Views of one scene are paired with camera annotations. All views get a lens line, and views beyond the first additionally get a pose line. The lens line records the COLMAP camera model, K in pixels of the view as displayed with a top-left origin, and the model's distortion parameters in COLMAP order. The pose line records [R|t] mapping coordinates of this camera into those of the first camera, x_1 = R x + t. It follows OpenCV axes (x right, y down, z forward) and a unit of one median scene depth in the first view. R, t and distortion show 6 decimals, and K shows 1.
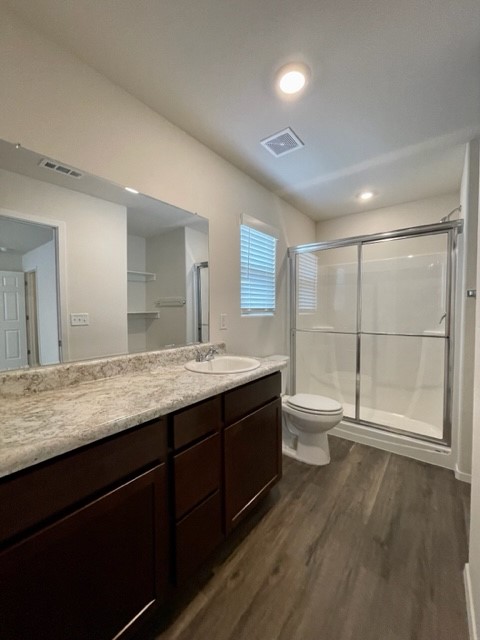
lens RADIAL K [[259.4, 0, 240.5], [0, 259.4, 318.4], [0, 0, 1]] dist [-0.004416, -0.000949]
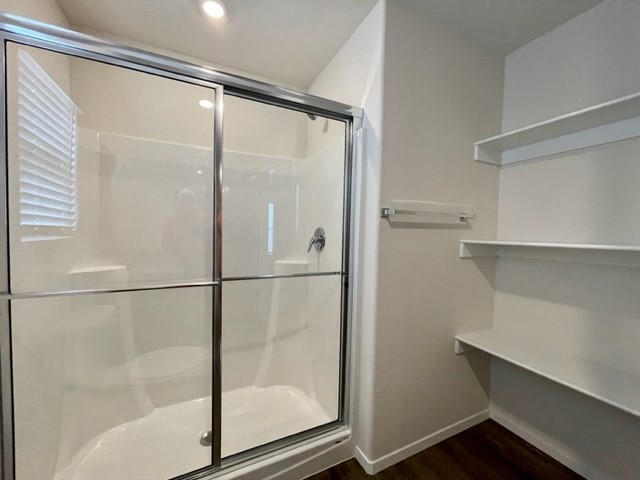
lens RADIAL K [[259.4, 0, 318.4], [0, 259.4, 241.9], [0, 0, 1]] dist [-0.004416, -0.000949]
pose [[0.437404, -0.014604, 0.899146, 0.115857], [0.009600, 0.999887, 0.011571, -0.018413], [-0.899214, 0.003570, 0.437495, 0.636509]]
